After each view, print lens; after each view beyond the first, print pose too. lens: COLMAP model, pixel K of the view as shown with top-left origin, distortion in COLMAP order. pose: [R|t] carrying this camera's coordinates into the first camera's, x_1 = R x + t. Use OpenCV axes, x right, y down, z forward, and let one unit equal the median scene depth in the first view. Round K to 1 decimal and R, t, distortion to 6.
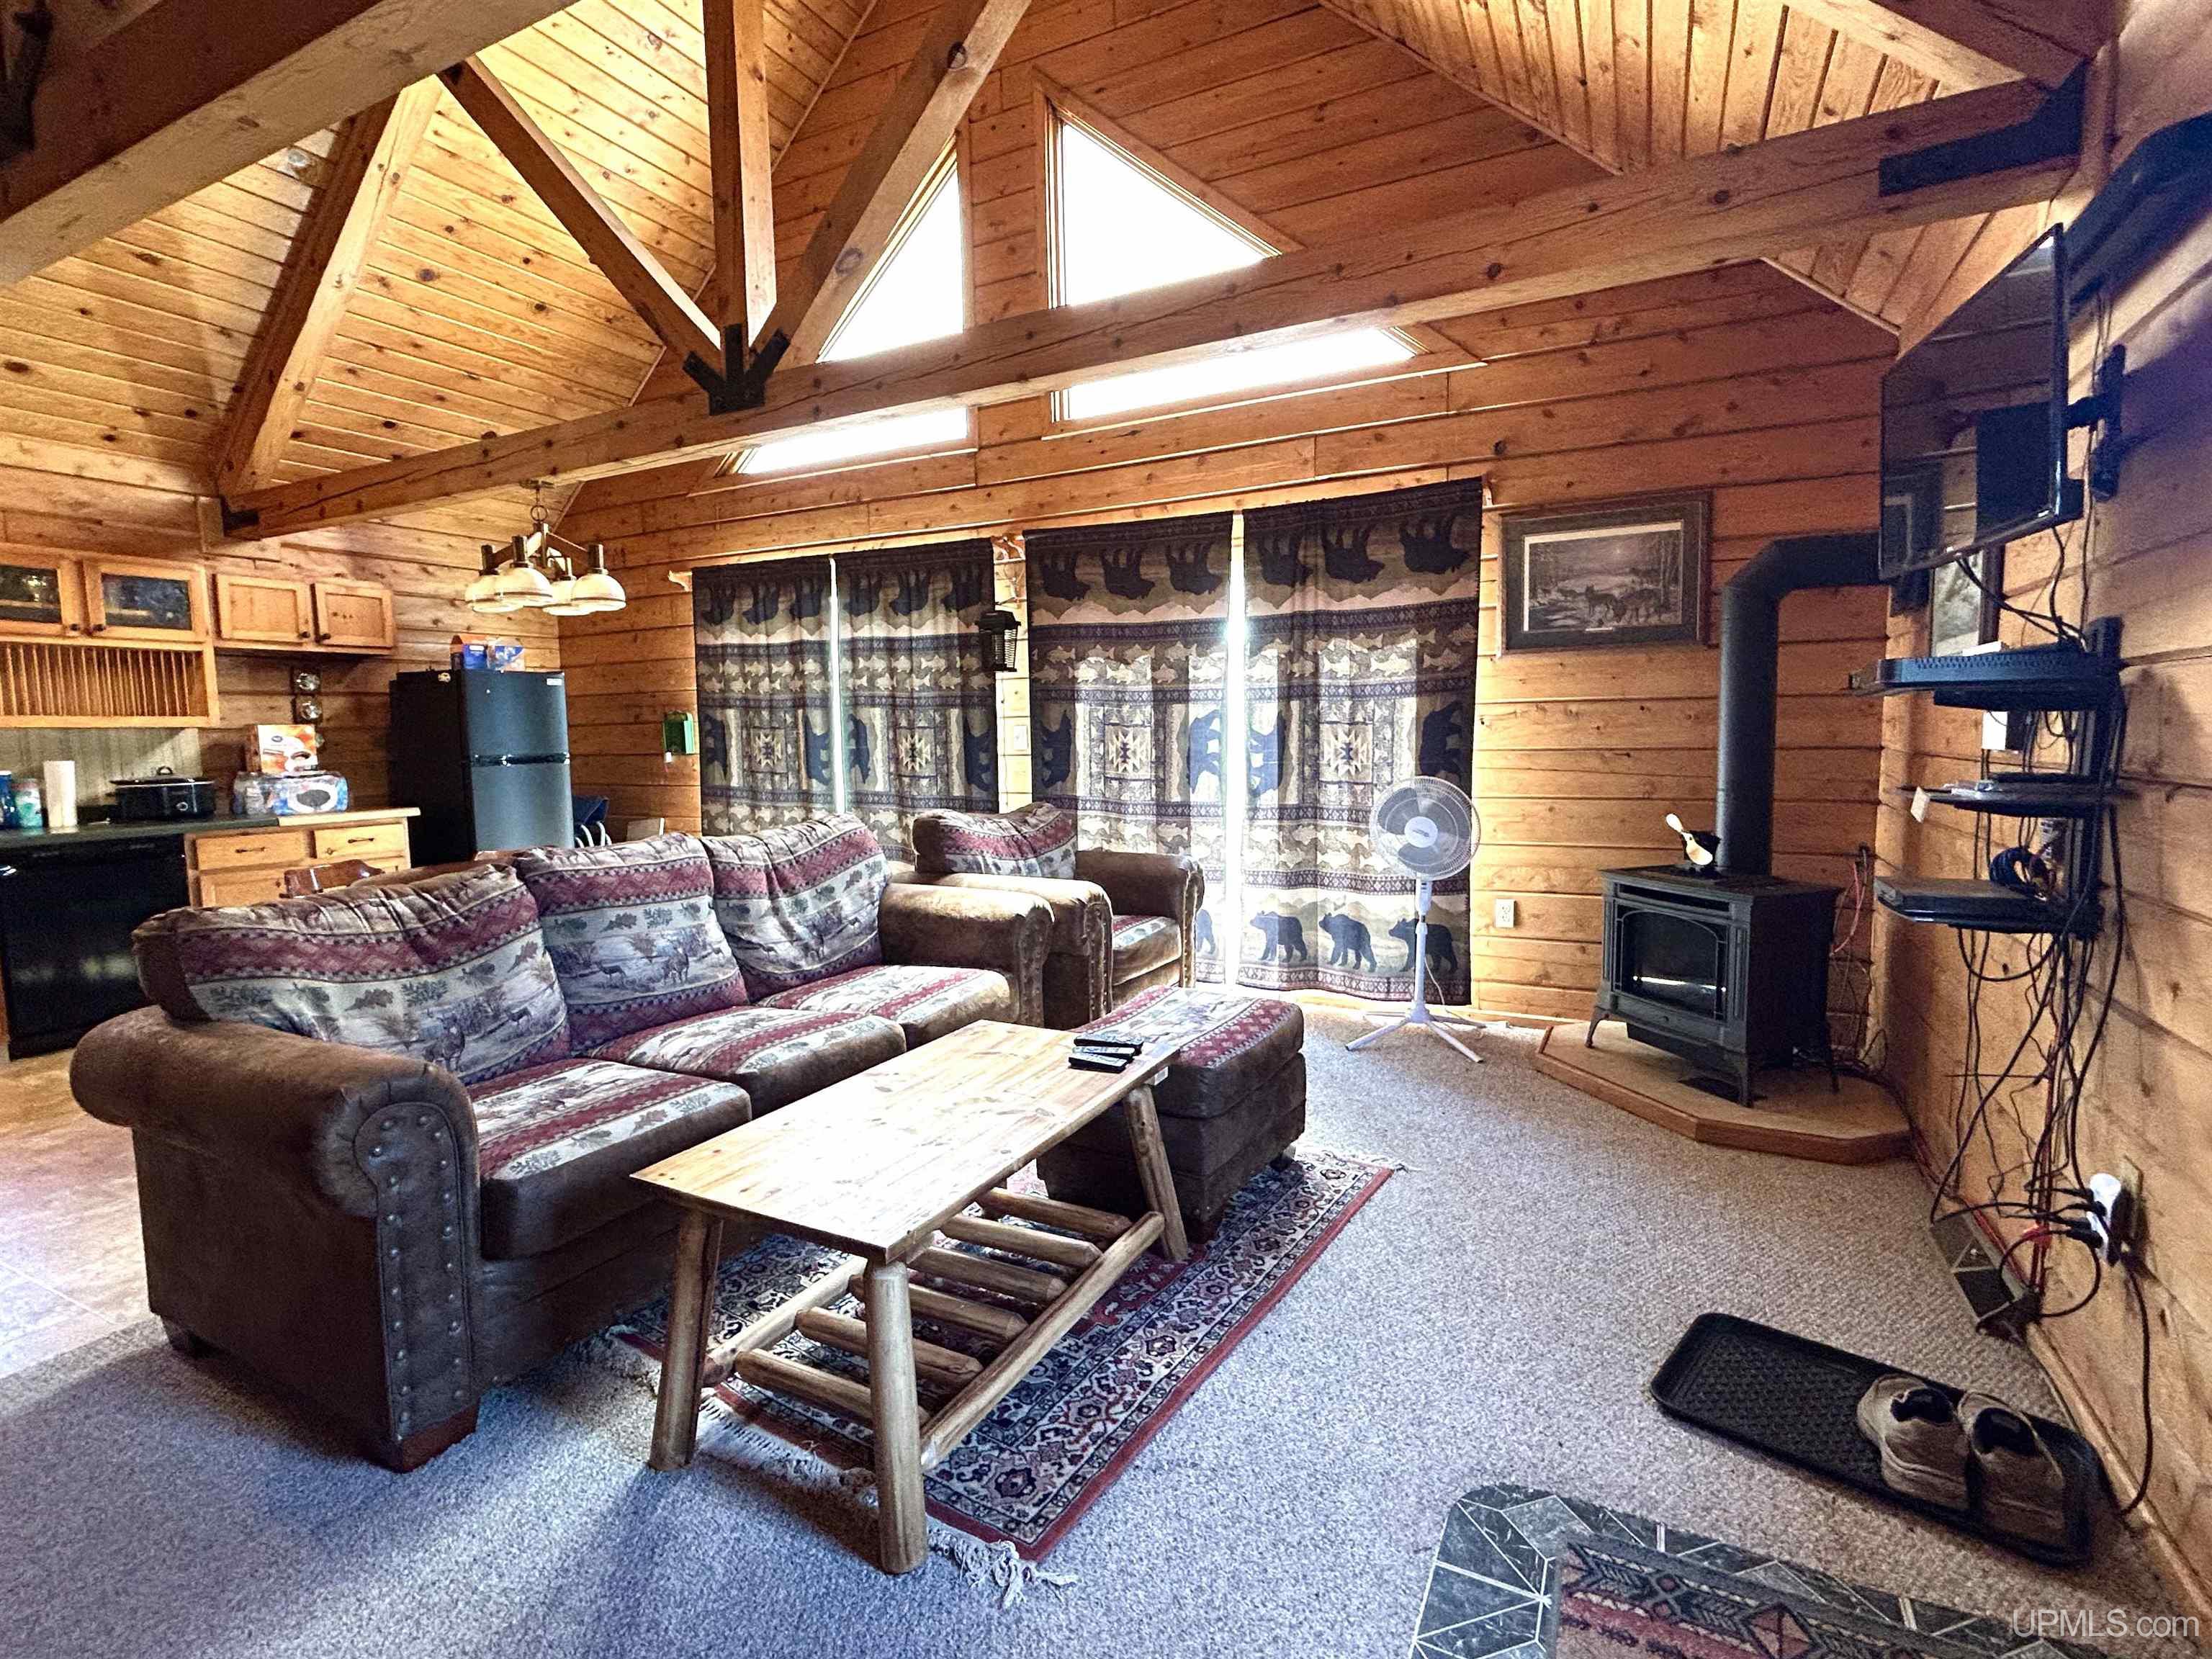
lens RADIAL K [[1058.2, 0, 1112.1], [0, 1058.2, 833.2], [0, 0, 1]] dist [-0.007945, 0.004402]
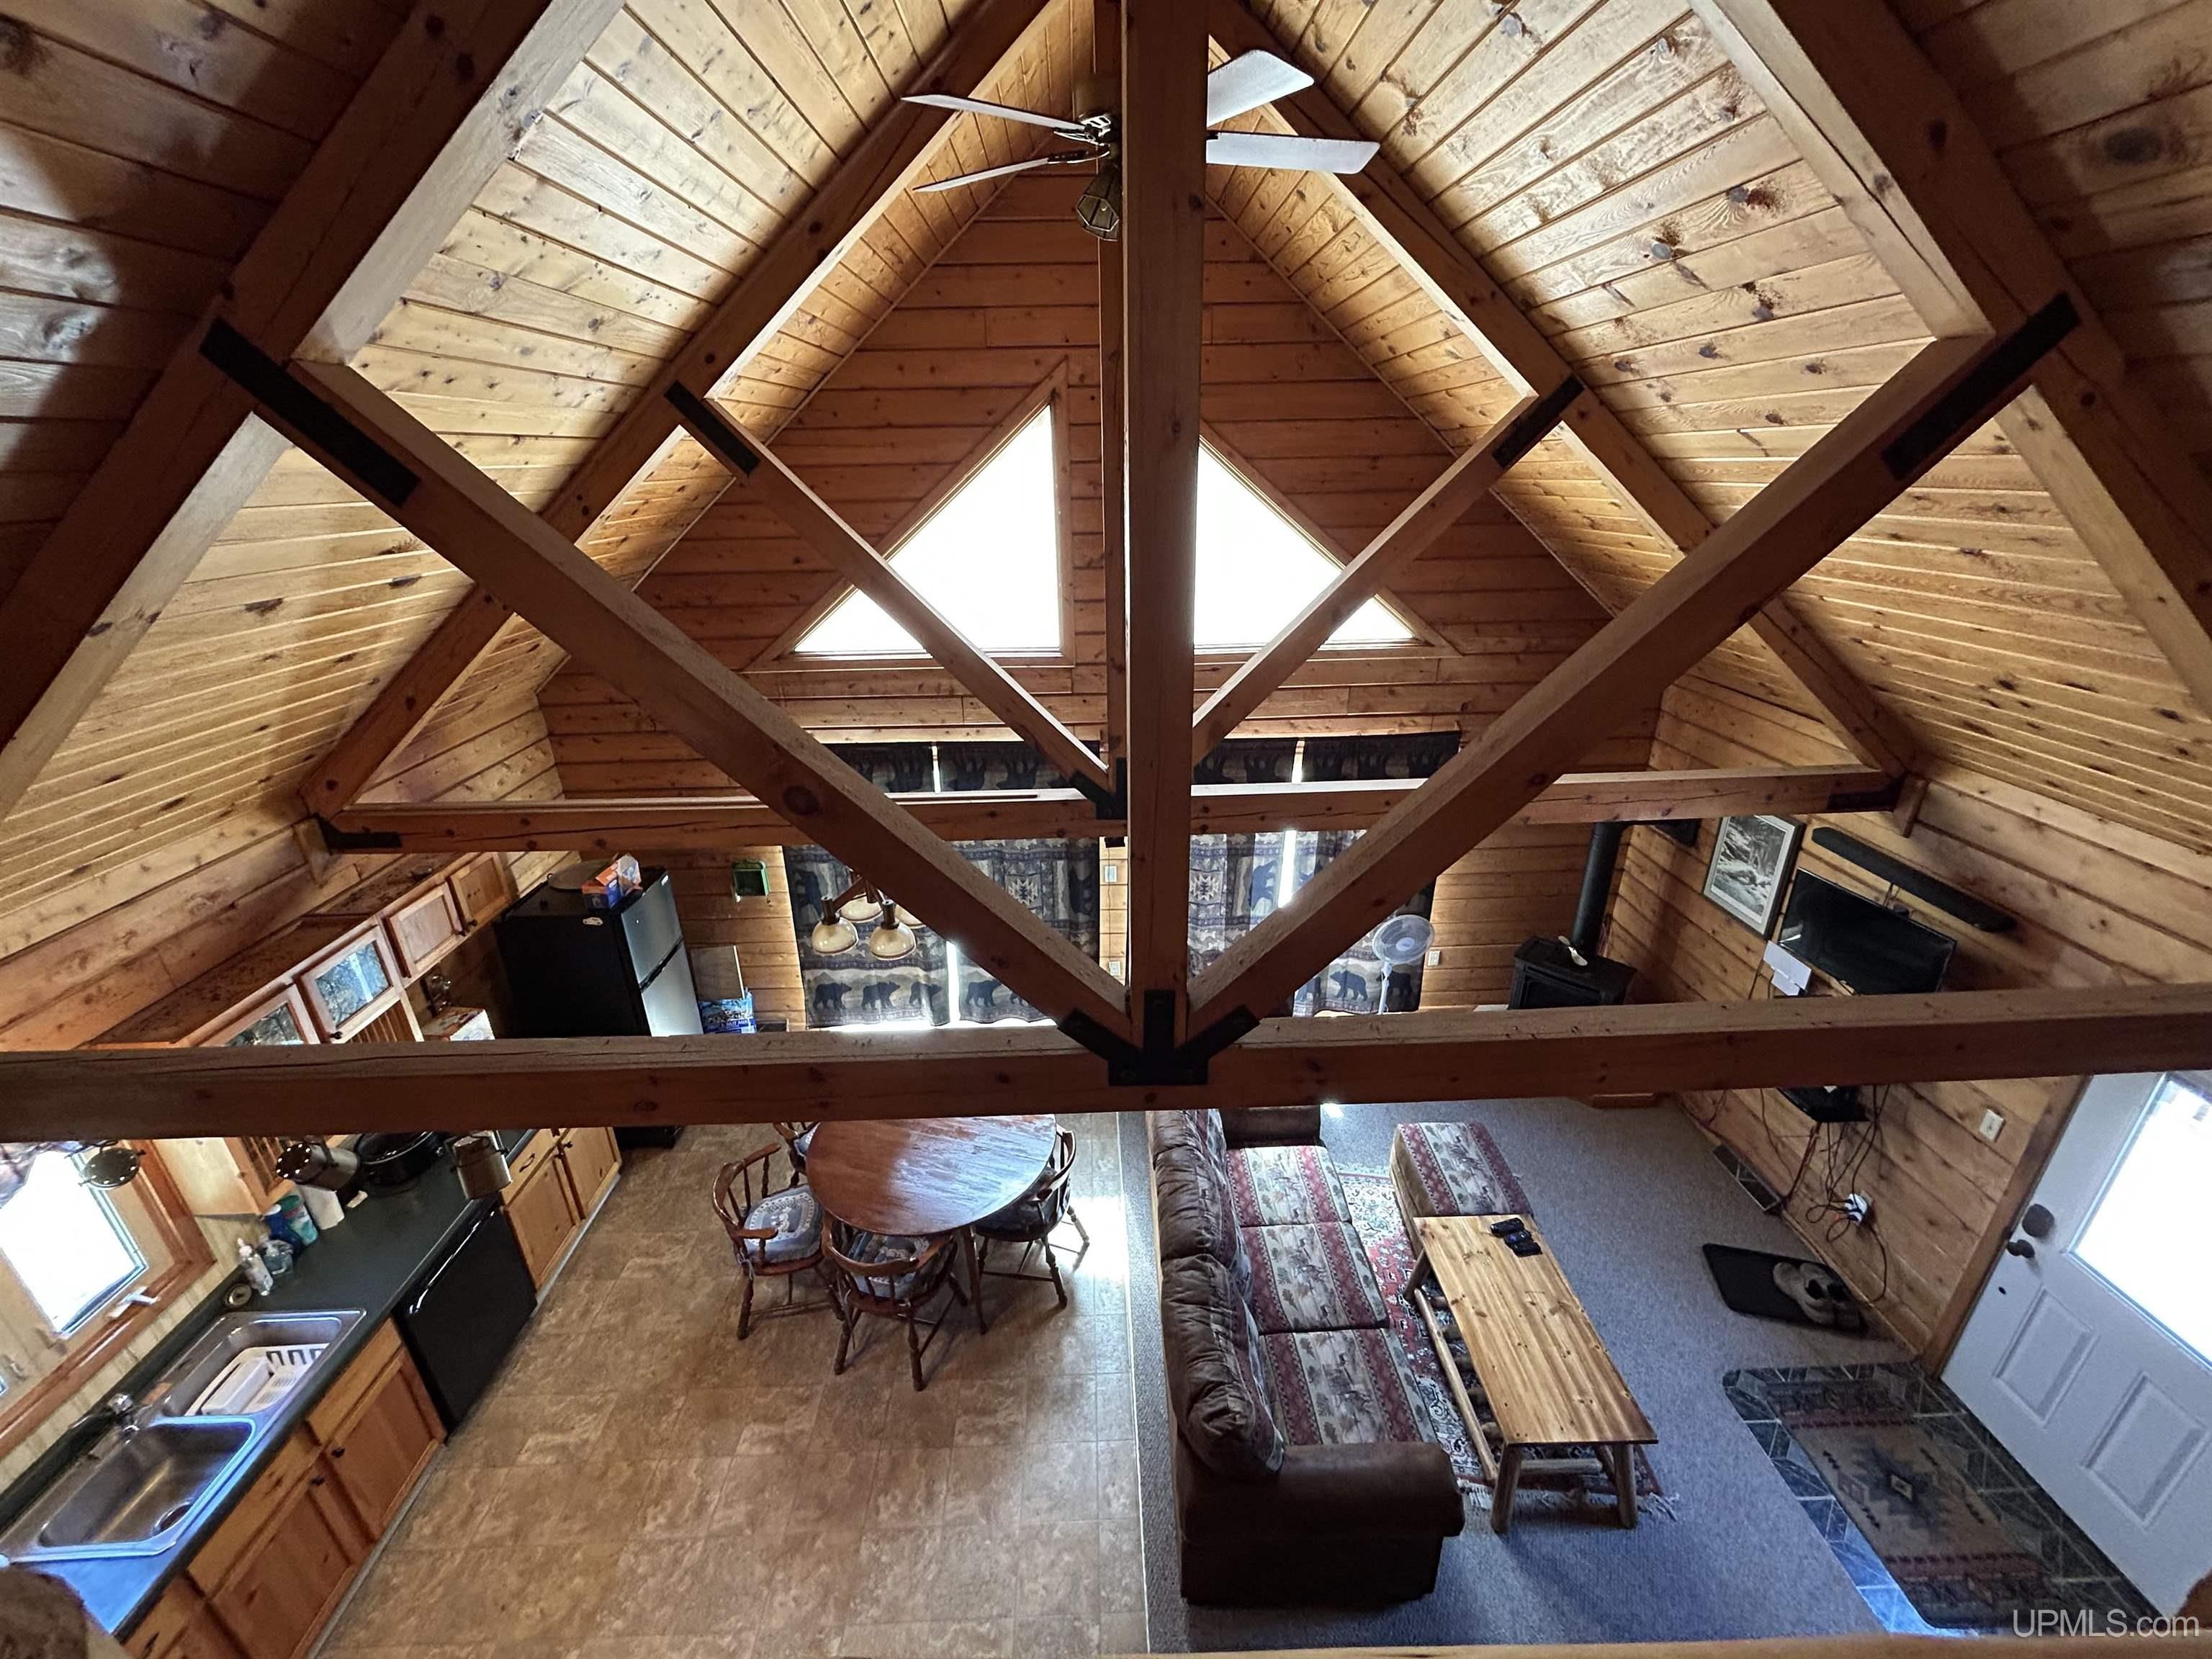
lens RADIAL K [[891.7, 0, 1107.9], [0, 891.7, 832.2], [0, 0, 1]] dist [0.001340, 0.000141]
pose [[0.875240, -0.186494, 0.446291, -0.643167], [0.047416, 0.951318, 0.304543, -0.533772], [-0.481360, -0.245387, 0.841474, 0.060762]]
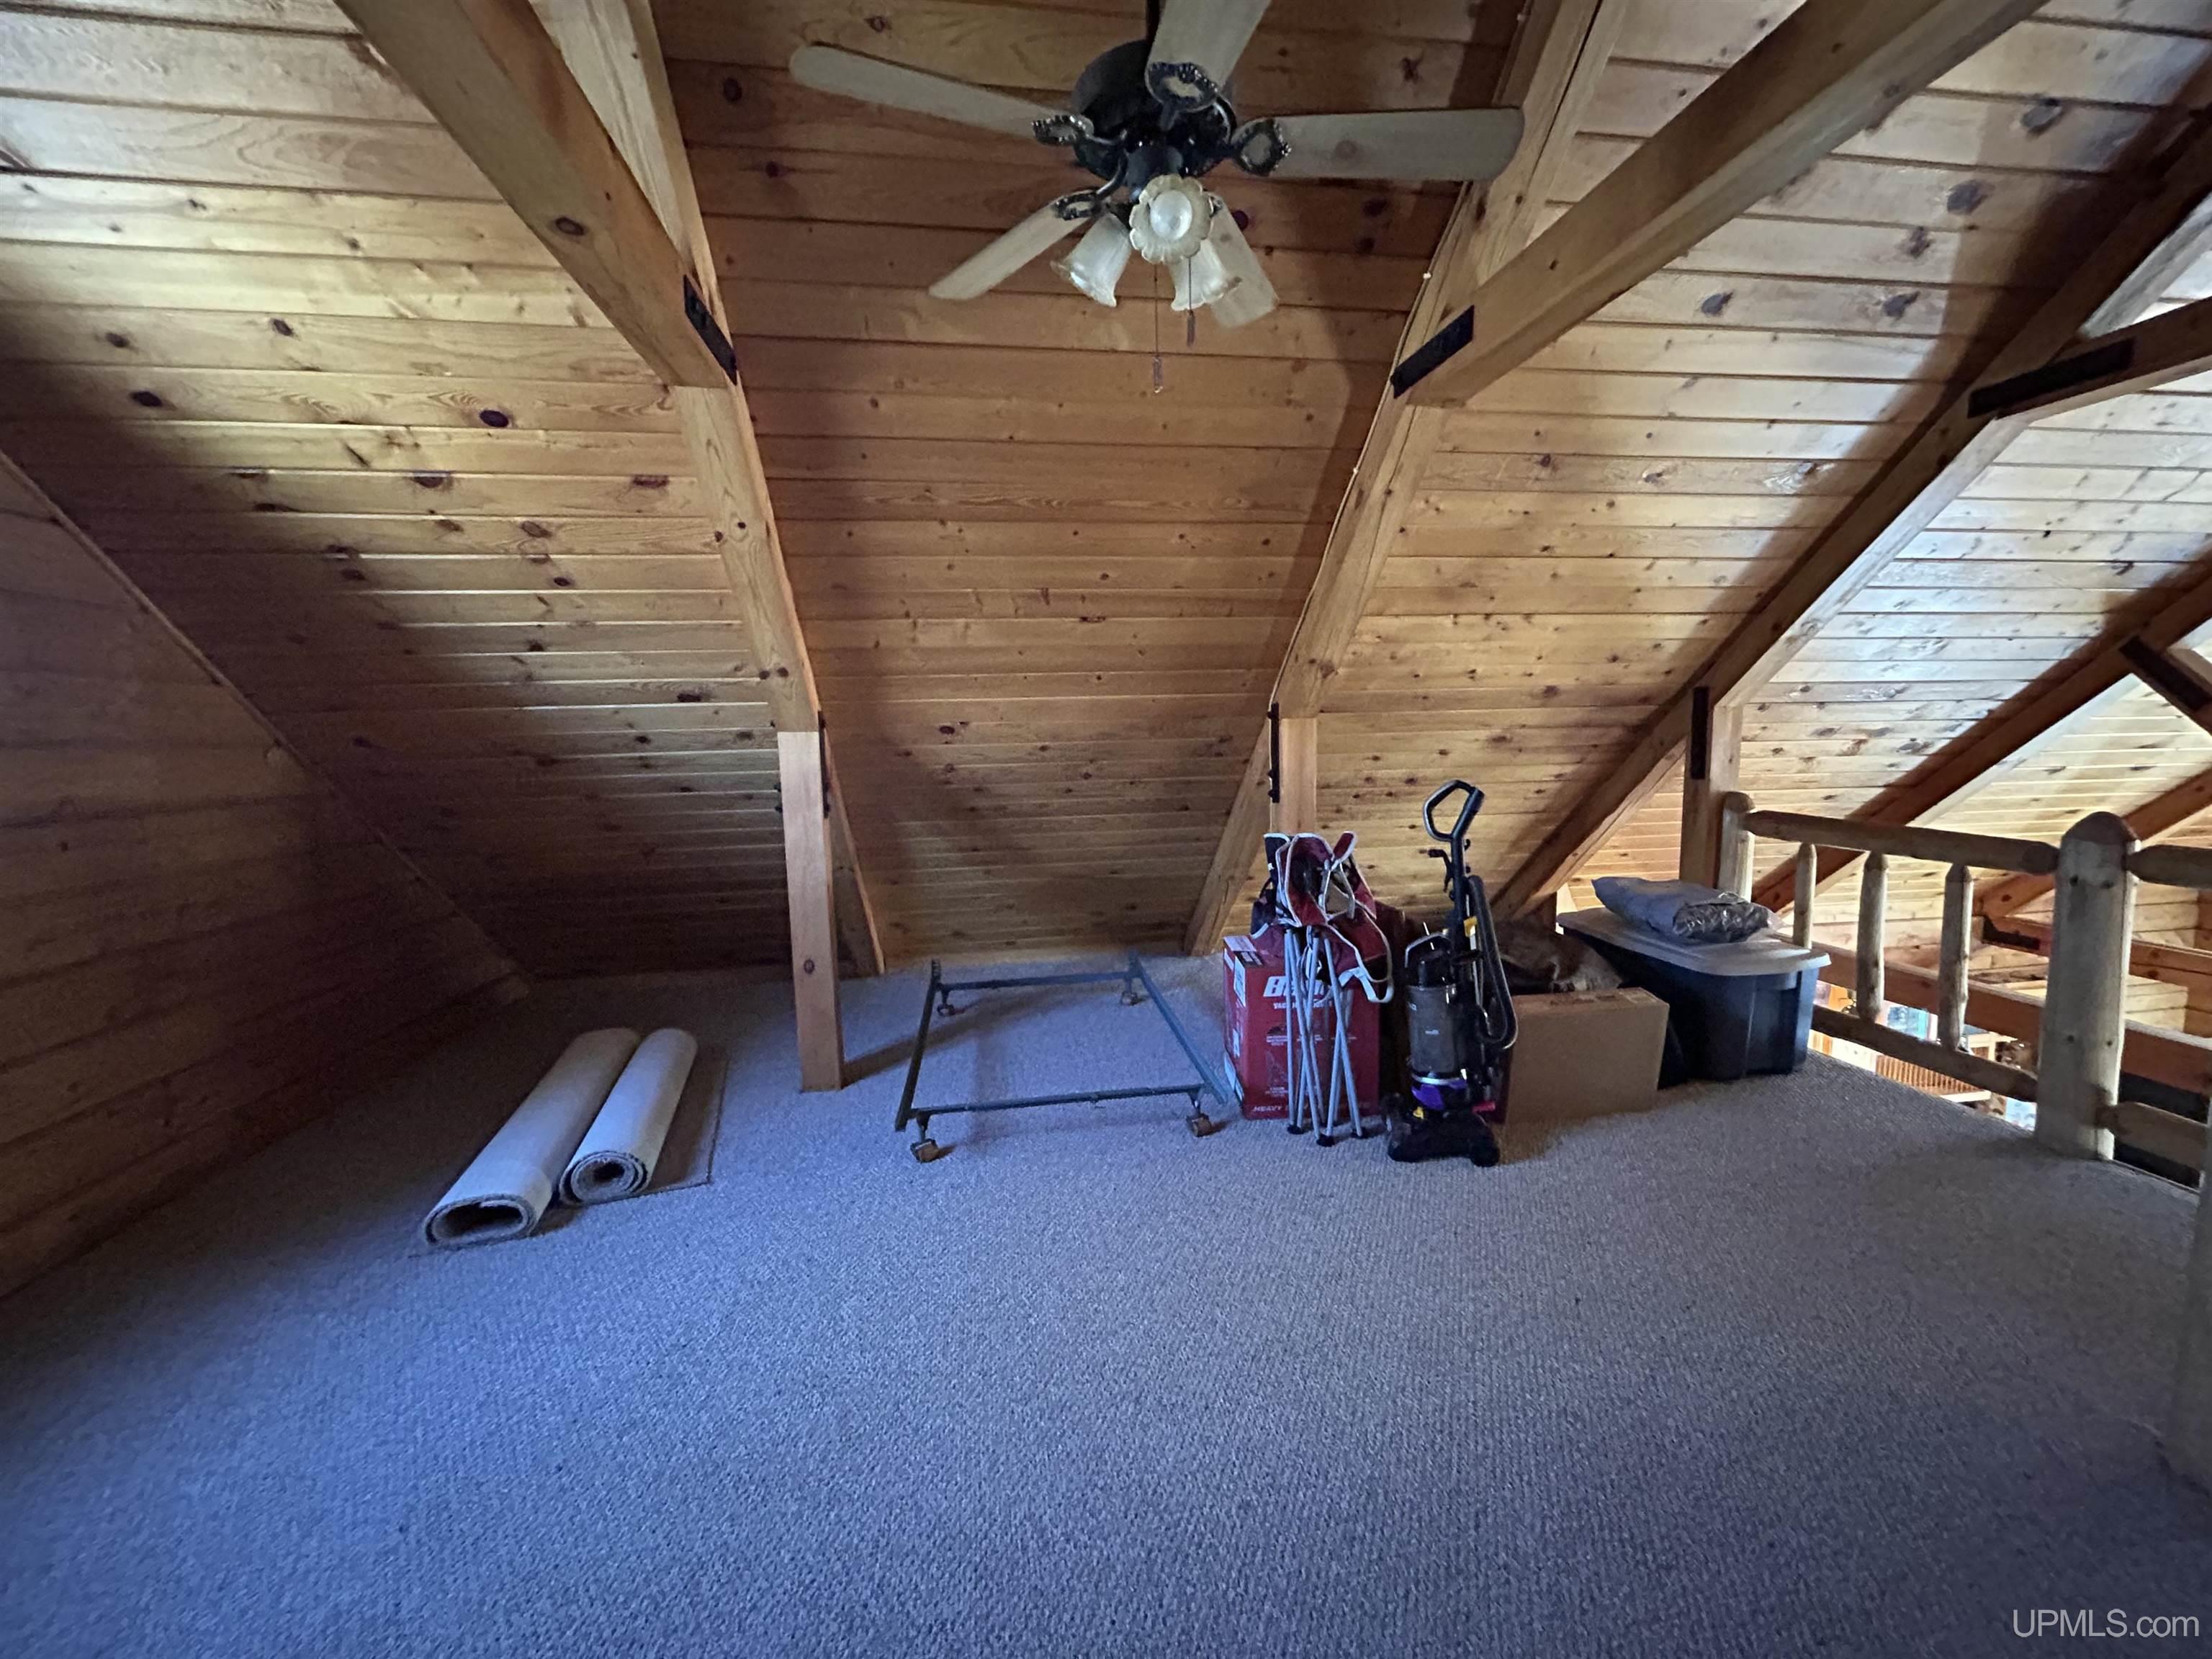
lens RADIAL K [[891.7, 0, 1111.1], [0, 891.7, 818.5], [0, 0, 1]] dist [0.001340, 0.000141]
pose [[0.587349, 0.085394, -0.804816, -0.633274], [-0.069189, 0.996076, 0.055193, -0.456138], [0.806371, 0.023267, 0.590953, -0.607890]]
